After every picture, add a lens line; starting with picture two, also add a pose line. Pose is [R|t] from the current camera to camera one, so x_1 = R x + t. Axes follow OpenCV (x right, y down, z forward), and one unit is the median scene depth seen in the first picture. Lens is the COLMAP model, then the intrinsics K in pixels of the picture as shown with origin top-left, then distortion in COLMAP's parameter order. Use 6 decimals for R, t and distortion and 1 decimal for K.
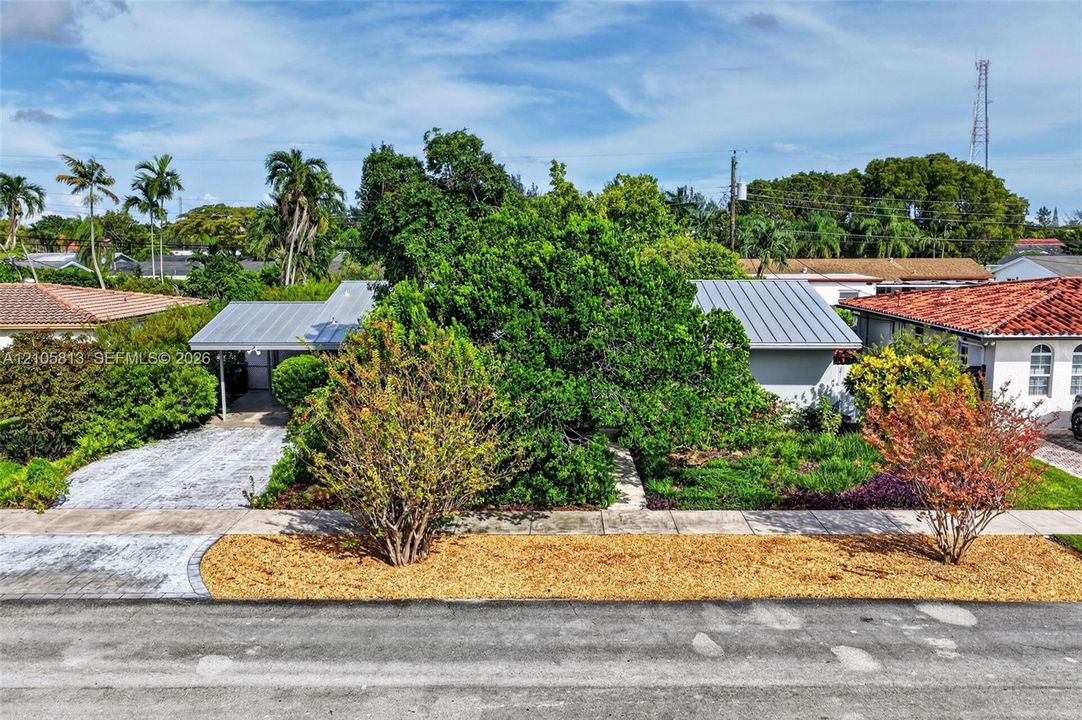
lens RADIAL K [[901.4, 0, 541.0], [0, 901.4, 360.0], [0, 0, 1]] dist [-0.028423, 0.004095]
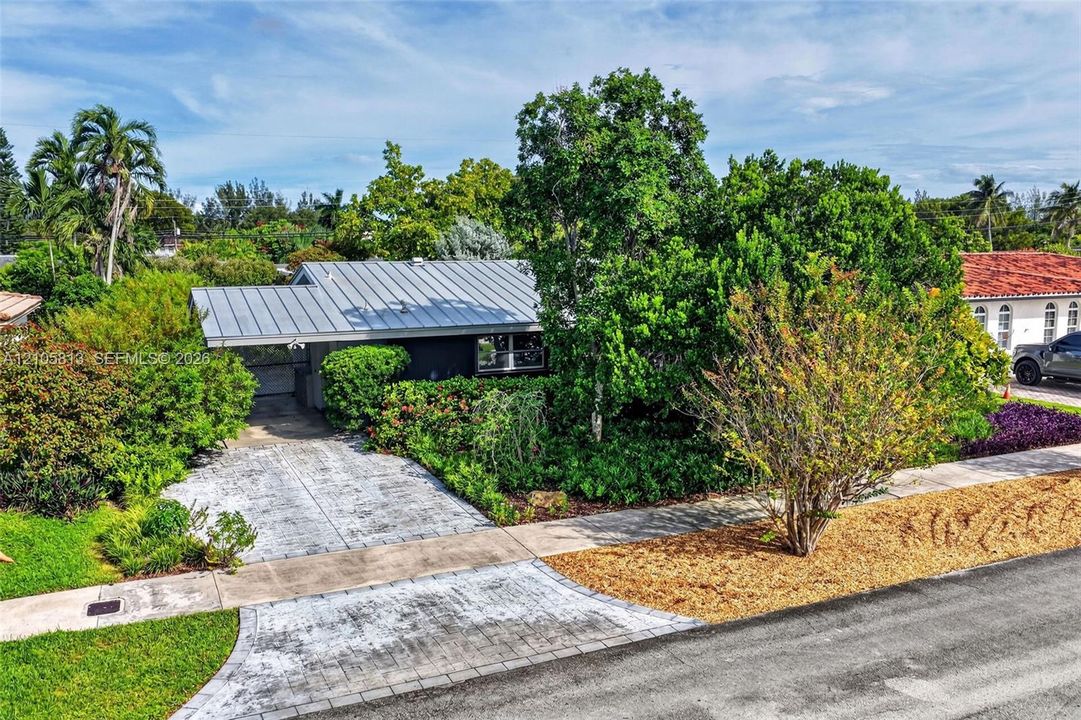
lens RADIAL K [[898.6, 0, 540.5], [0, 898.6, 360.0], [0, 0, 1]] dist [0.004257, 0.010720]
pose [[0.900893, -0.055742, 0.430448, -0.486080], [0.060396, 0.998170, 0.002857, 0.014800], [-0.429820, 0.023423, 0.902611, 0.208150]]
